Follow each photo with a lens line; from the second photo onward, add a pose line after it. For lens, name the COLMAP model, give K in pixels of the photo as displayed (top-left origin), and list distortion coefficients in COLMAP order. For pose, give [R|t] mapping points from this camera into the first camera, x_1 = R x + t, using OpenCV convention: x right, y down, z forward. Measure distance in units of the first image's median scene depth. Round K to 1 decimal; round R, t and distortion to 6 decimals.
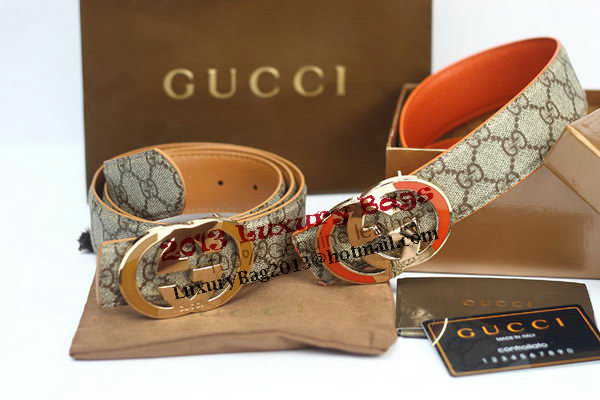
lens RADIAL K [[1490.7, 0, 301.2], [0, 1490.7, 201.0], [0, 0, 1]] dist [-0.116312, 0.000000]
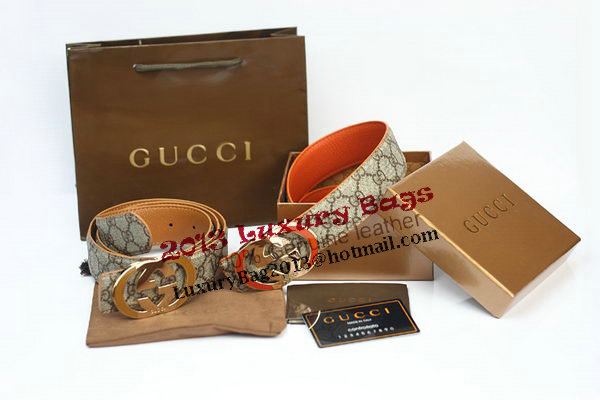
lens RADIAL K [[1490.7, 0, 298.6], [0, 1490.7, 199.4], [0, 0, 1]] dist [-0.116312, 0.000000]
pose [[0.998084, -0.040261, 0.046974, 0.006219], [0.038958, 0.998839, 0.028326, -0.085509], [-0.048060, -0.026441, 0.998494, -0.587278]]
